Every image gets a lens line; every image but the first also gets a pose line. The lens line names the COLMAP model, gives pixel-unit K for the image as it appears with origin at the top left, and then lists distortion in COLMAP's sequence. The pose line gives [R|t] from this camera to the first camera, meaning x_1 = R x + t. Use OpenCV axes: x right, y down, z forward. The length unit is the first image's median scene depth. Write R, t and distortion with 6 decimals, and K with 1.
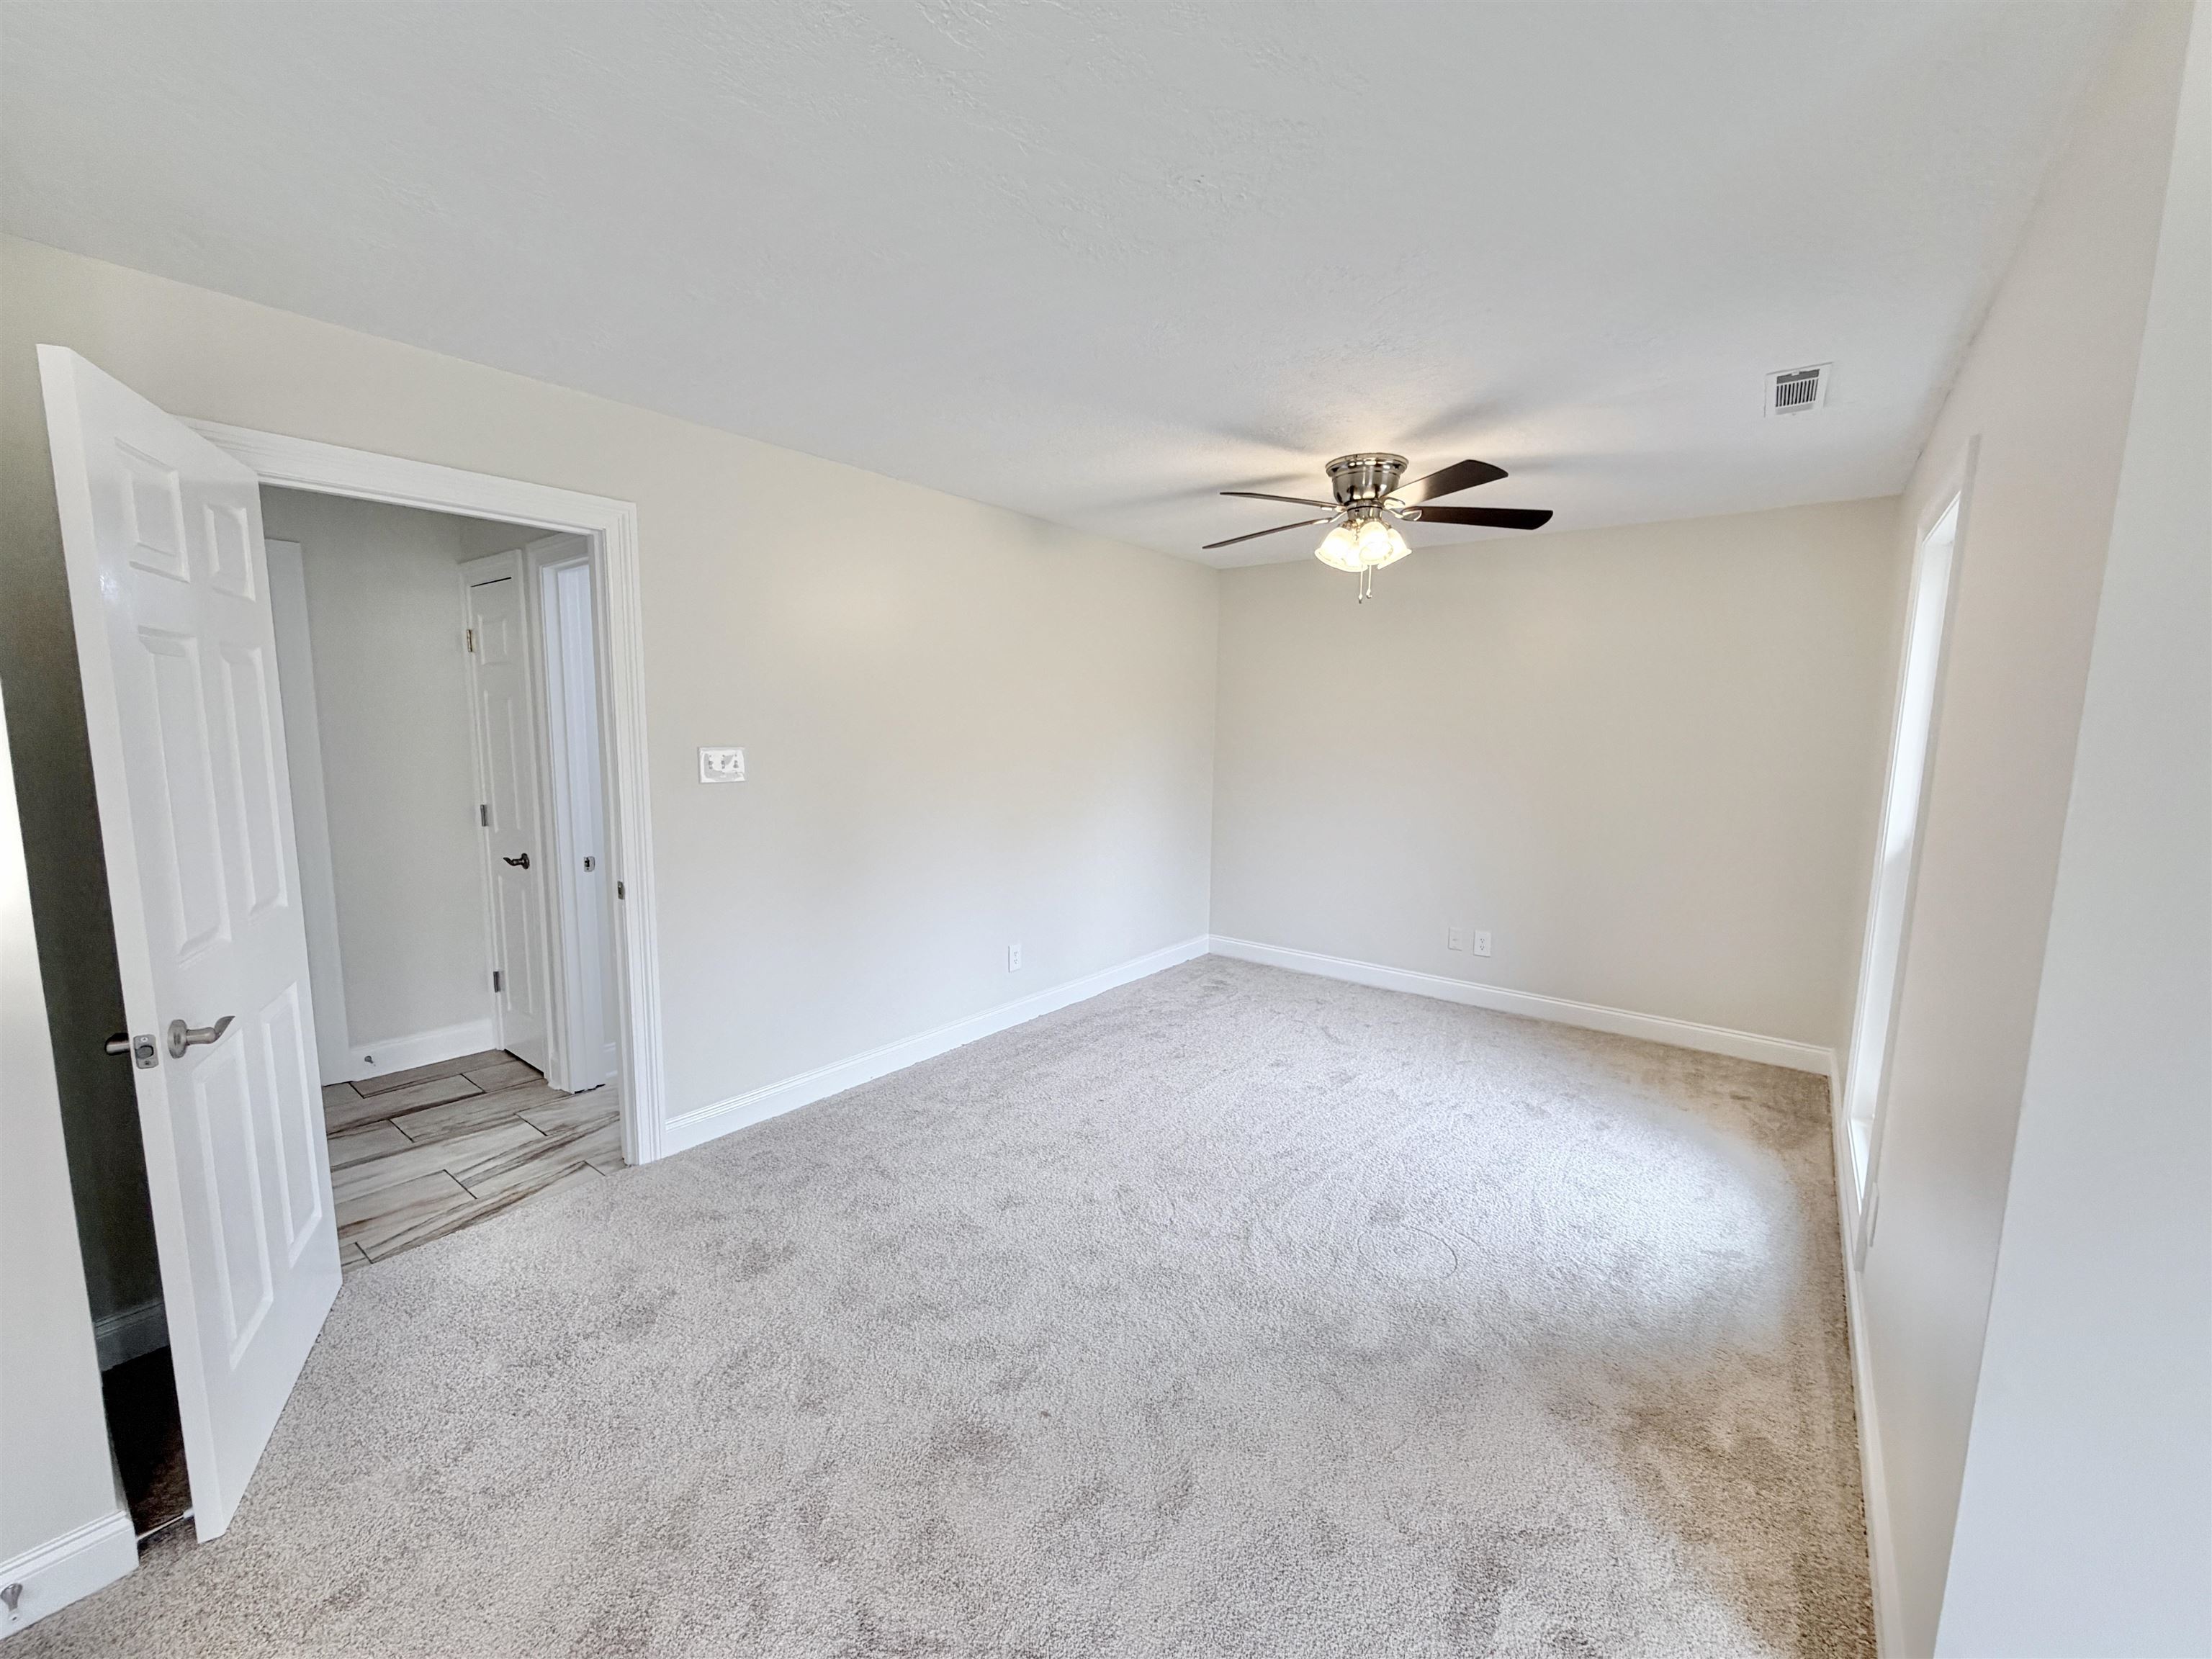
lens RADIAL K [[887.5, 0, 1106.0], [0, 887.5, 830.1], [0, 0, 1]] dist [-0.000918, 0.000370]
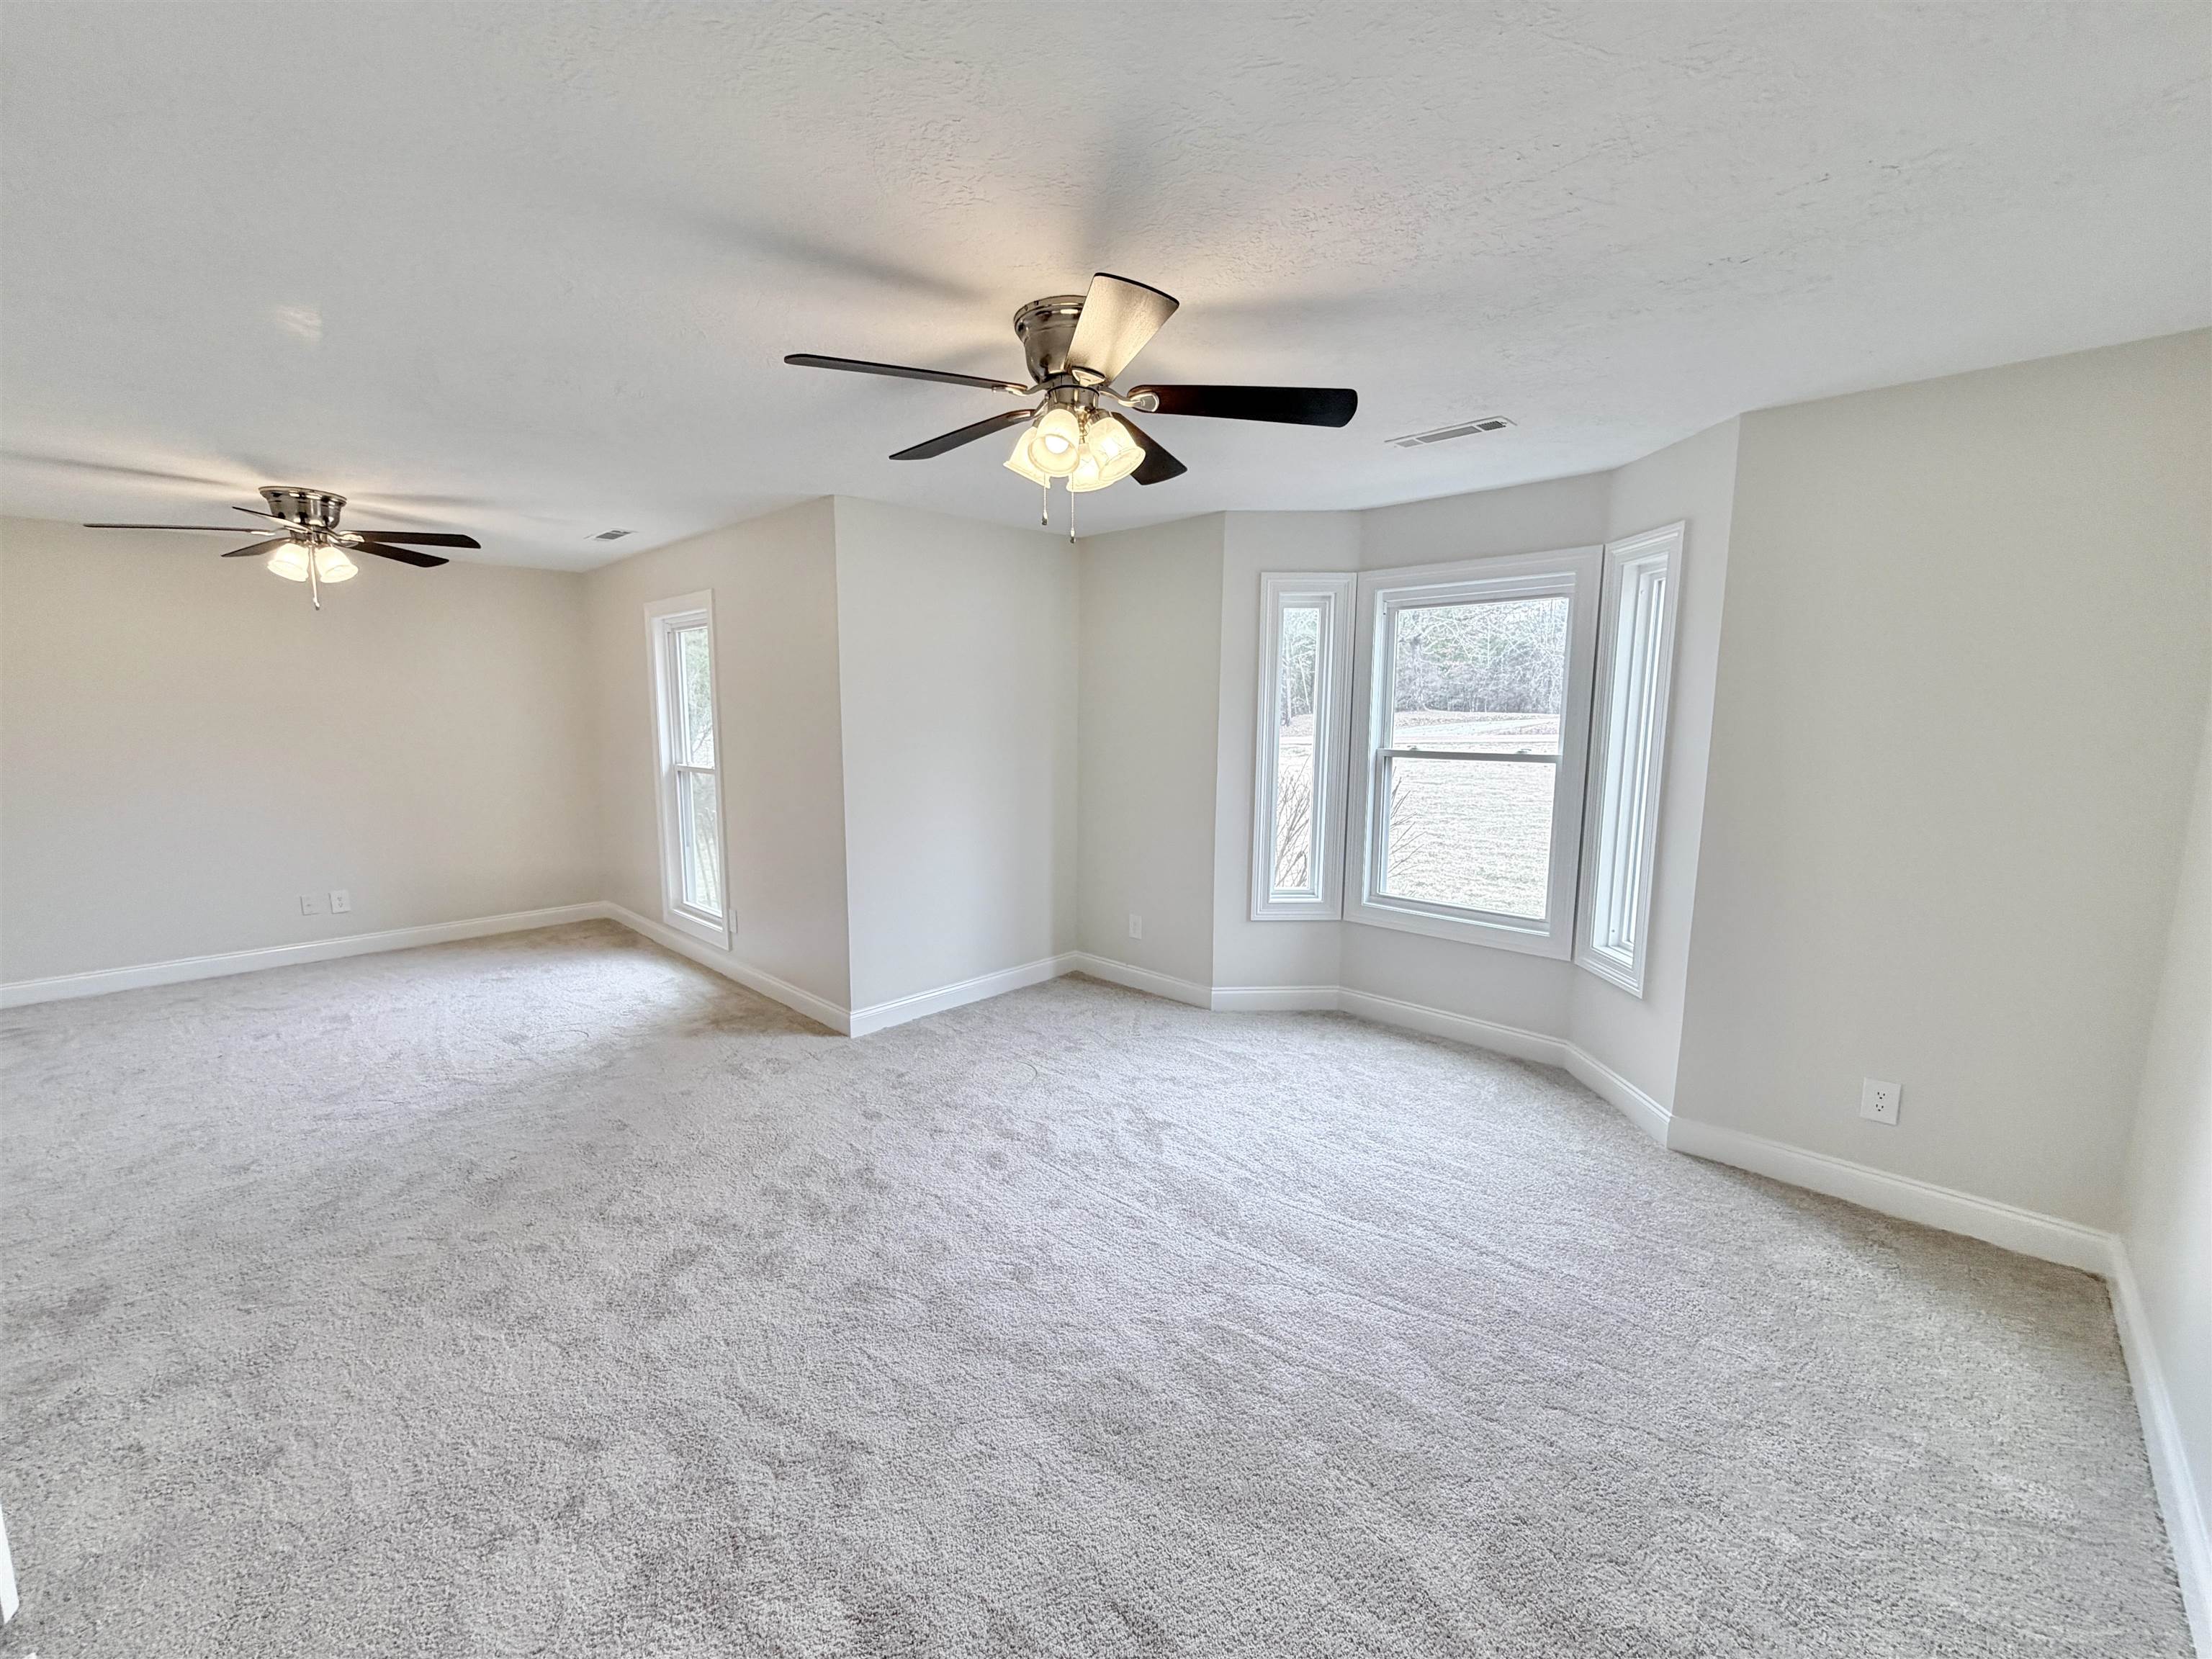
lens RADIAL K [[887.5, 0, 1099.3], [0, 887.5, 830.5], [0, 0, 1]] dist [-0.000918, 0.000370]
pose [[0.107460, -0.151188, 0.982647, -0.883445], [0.123784, 0.982714, 0.137661, 0.003606], [-0.986473, 0.106843, 0.124317, -0.171453]]
